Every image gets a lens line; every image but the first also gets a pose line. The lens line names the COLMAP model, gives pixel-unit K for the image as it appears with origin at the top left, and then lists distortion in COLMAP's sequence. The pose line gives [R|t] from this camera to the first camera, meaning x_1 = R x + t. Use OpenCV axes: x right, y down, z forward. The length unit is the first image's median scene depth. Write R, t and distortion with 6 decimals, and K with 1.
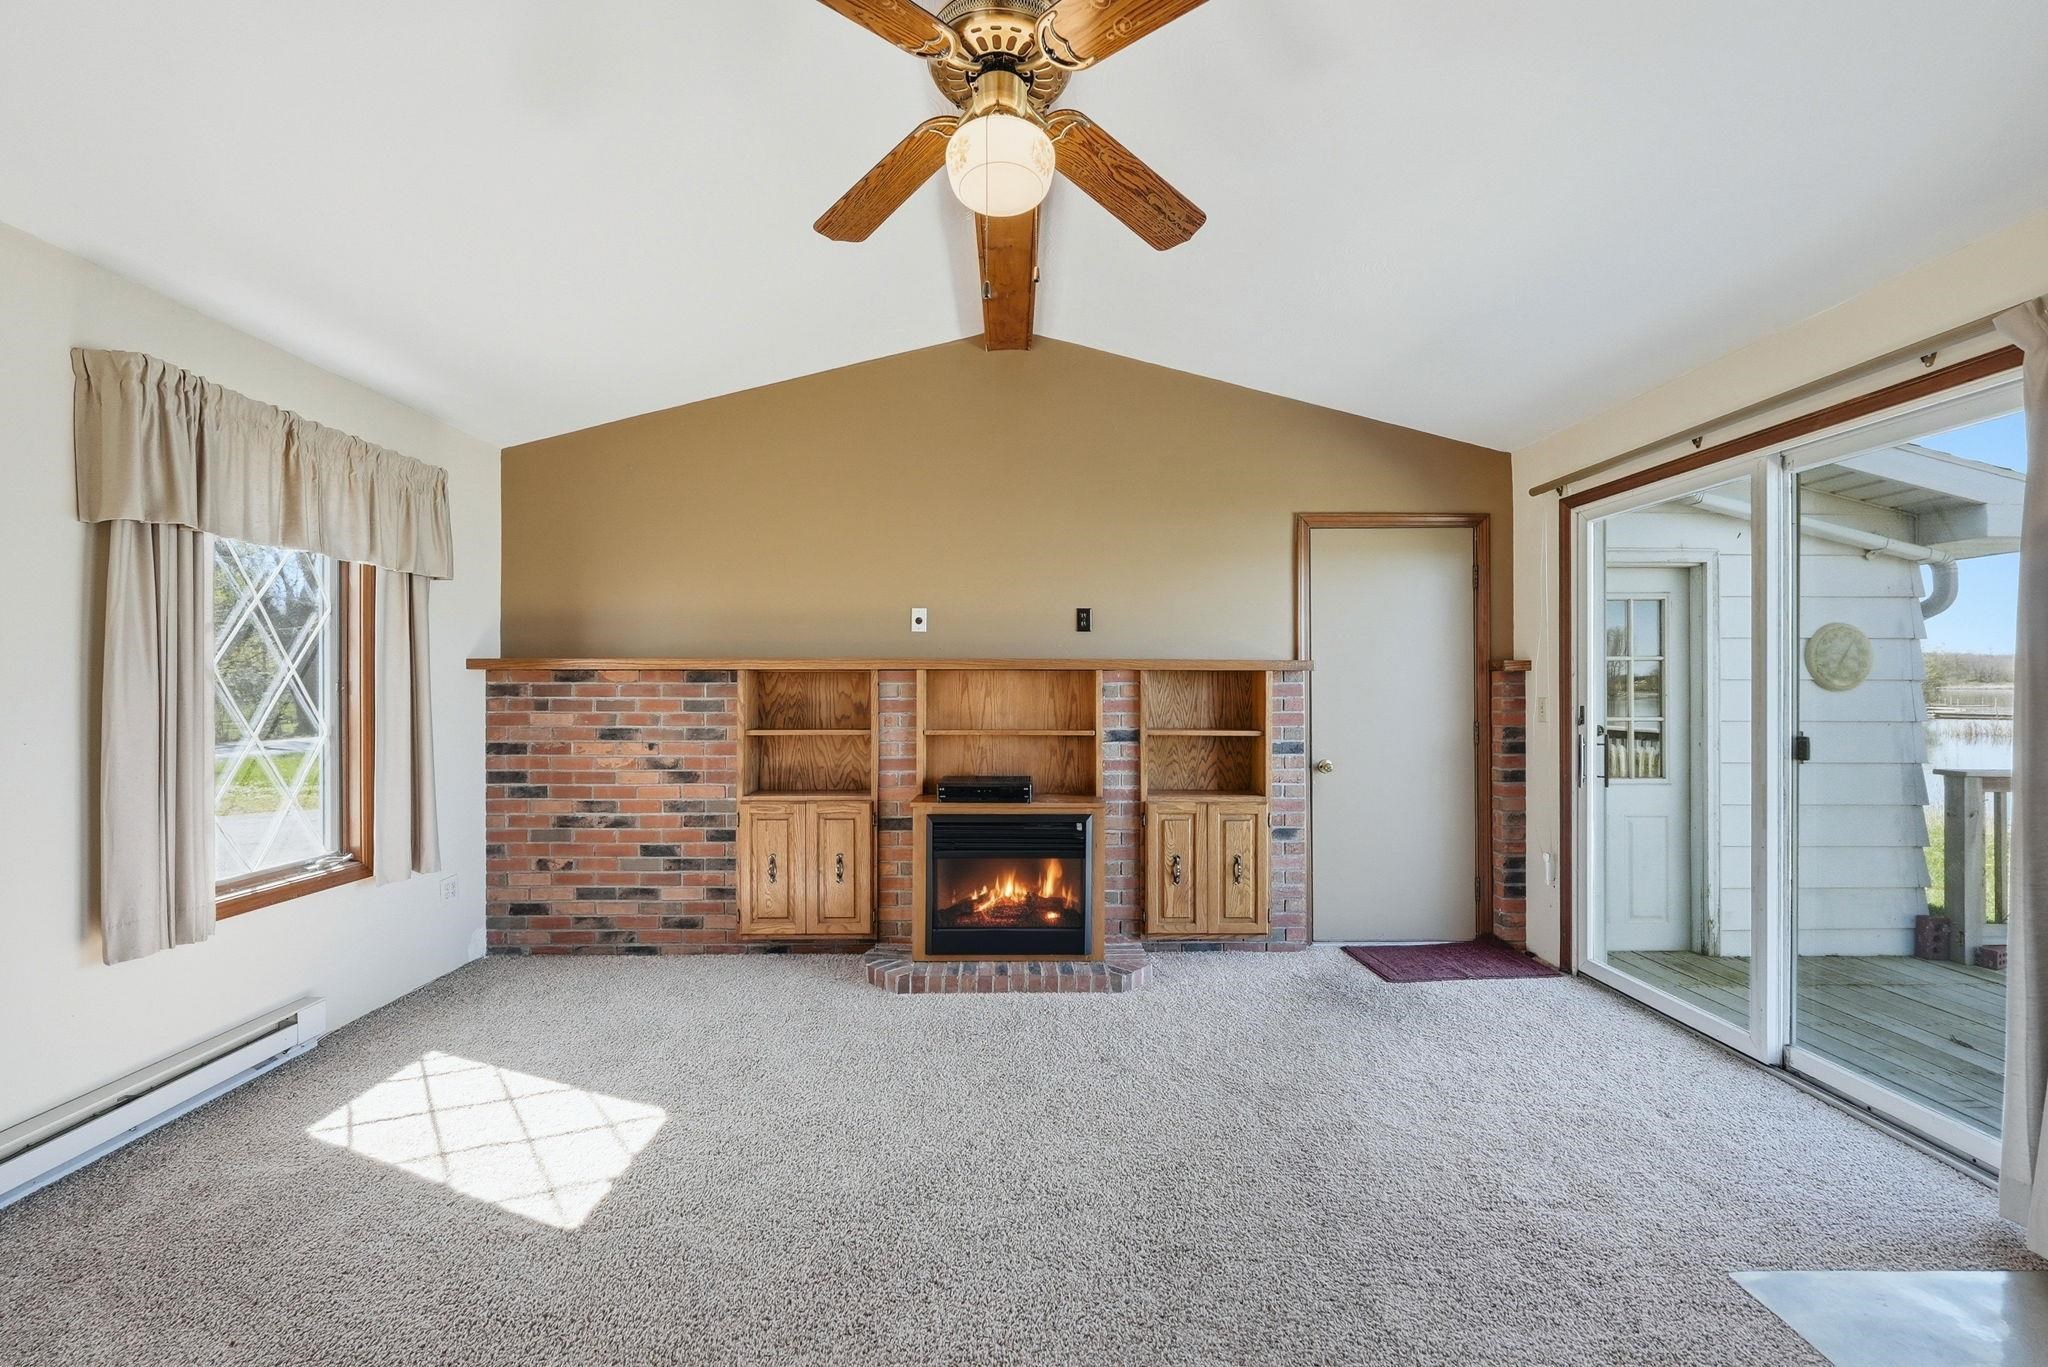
lens RADIAL K [[838.6, 0, 1029.4], [0, 838.6, 685.5], [0, 0, 1]] dist [0.001253, -0.000236]
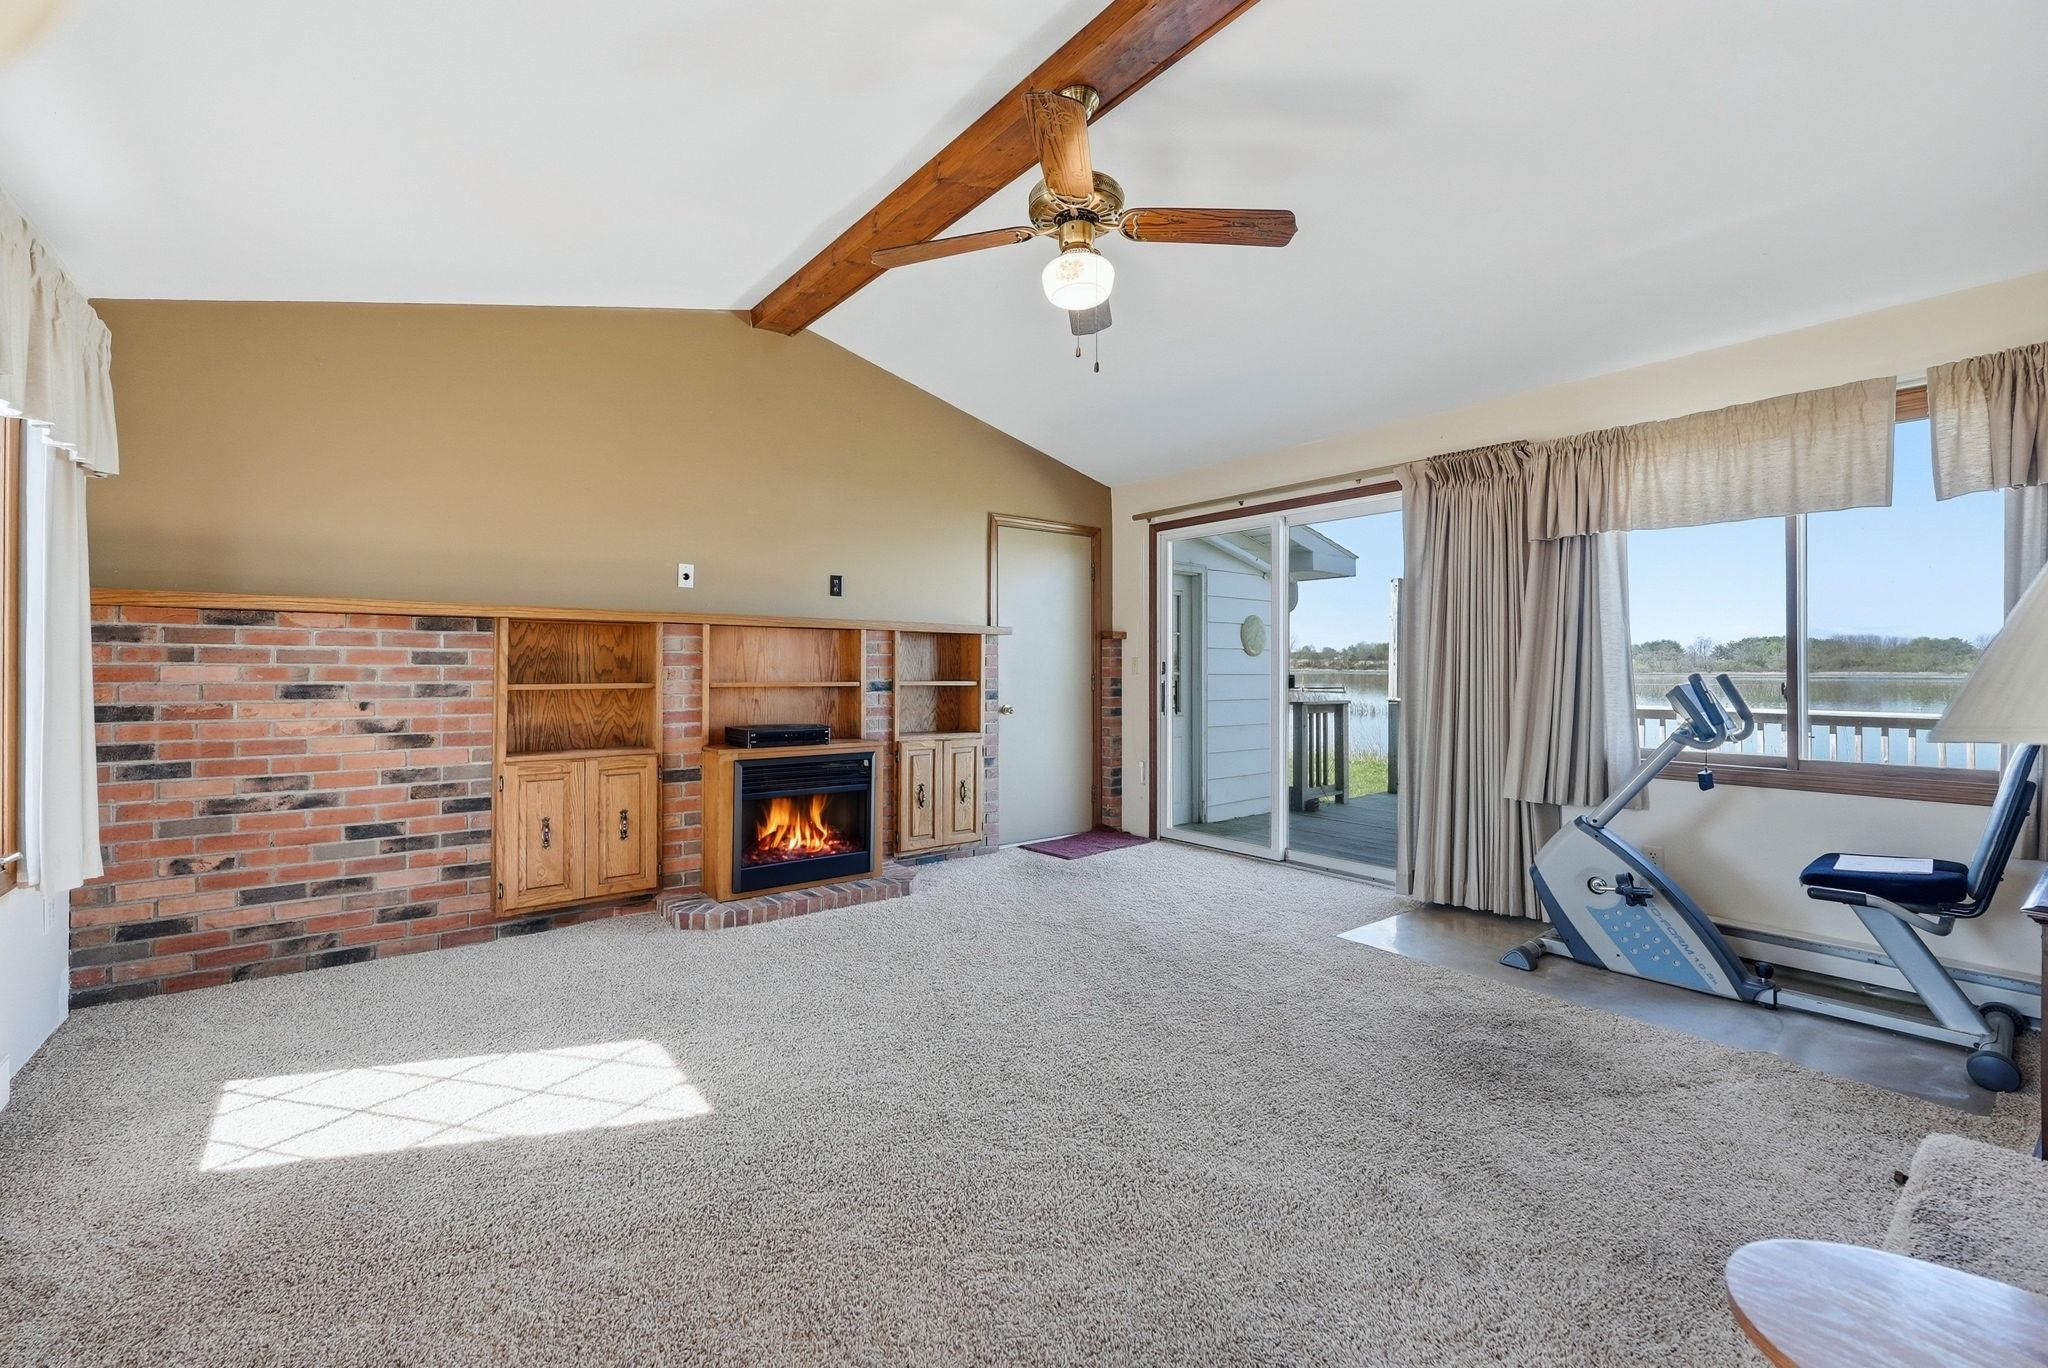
lens RADIAL K [[838.6, 0, 1024.4], [0, 838.6, 668.5], [0, 0, 1]] dist [0.001253, -0.000236]
pose [[0.796128, 0.002018, 0.605125, -0.437032], [-0.002205, 0.999997, -0.000435, 0.034741], [-0.605124, -0.000988, 0.796130, -0.057393]]
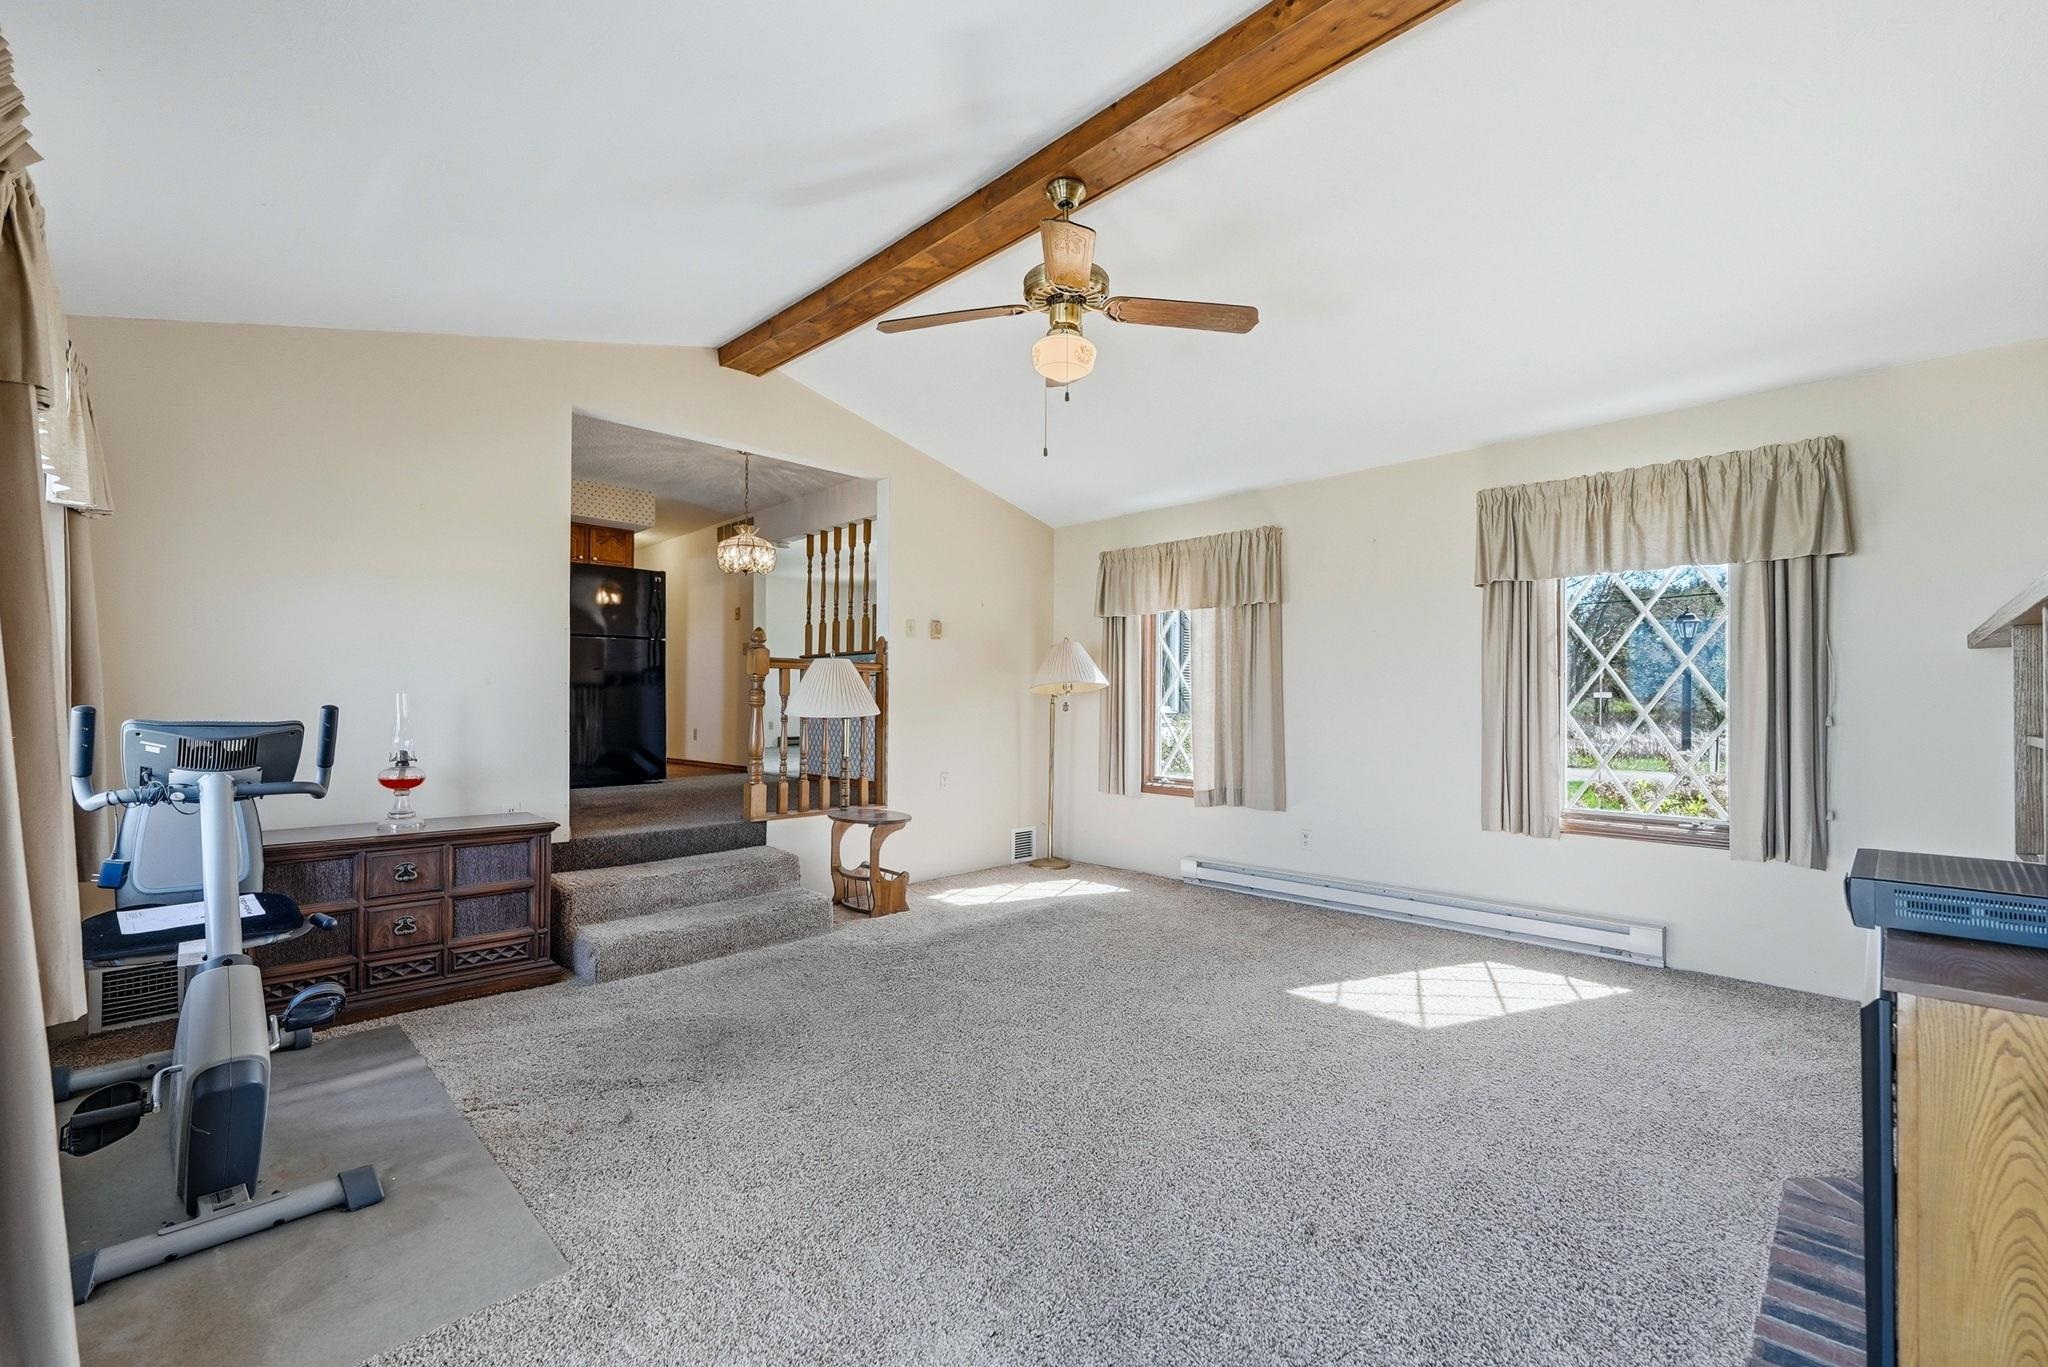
lens RADIAL K [[838.6, 0, 1026.7], [0, 838.6, 695.2], [0, 0, 1]] dist [0.001253, -0.000236]
pose [[-0.732498, -0.007259, -0.680731, 0.495206], [-0.005627, 0.999974, -0.004609, 0.030799], [0.680746, 0.000455, -0.732519, 0.933784]]
